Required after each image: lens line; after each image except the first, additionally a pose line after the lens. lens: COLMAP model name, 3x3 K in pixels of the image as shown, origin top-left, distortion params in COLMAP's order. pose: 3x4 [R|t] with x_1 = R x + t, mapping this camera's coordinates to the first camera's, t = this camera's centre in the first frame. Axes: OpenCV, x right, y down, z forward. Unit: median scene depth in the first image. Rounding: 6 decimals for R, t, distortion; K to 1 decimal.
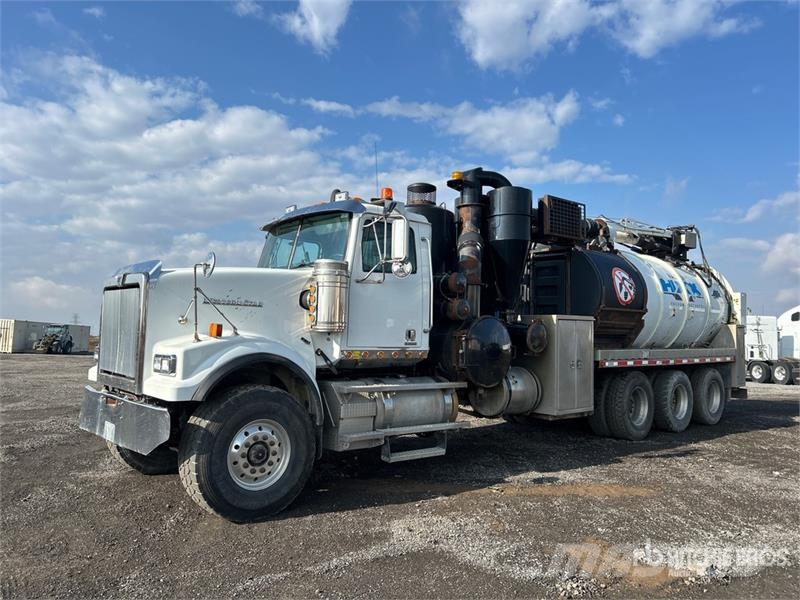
lens RADIAL K [[609.4, 0, 383.0], [0, 609.4, 300.6], [0, 0, 1]] dist [0.081772, -0.102011]
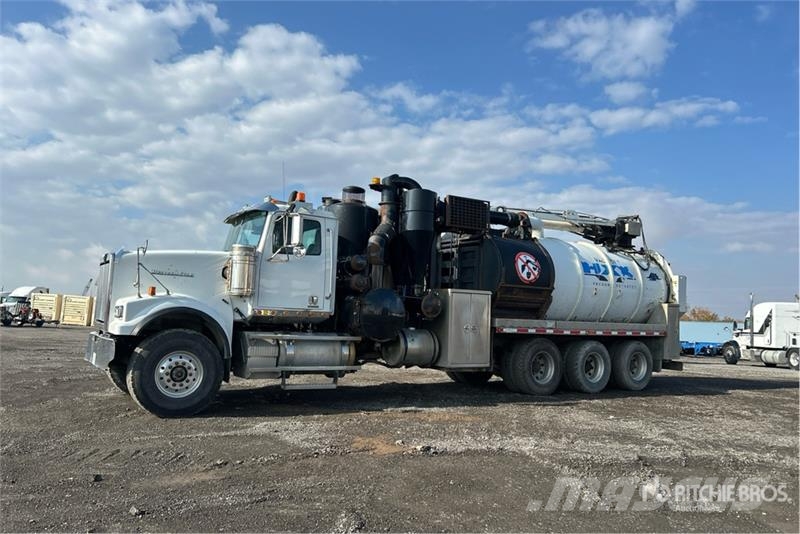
lens RADIAL K [[619.6, 0, 400.0], [0, 619.6, 267.0], [0, 0, 1]] dist [0.044687, -0.005594]
pose [[0.986007, 0.006475, -0.166580, 0.405687], [-0.012046, 0.999401, -0.032454, 0.021608], [0.166270, 0.034006, 0.985494, -0.294474]]
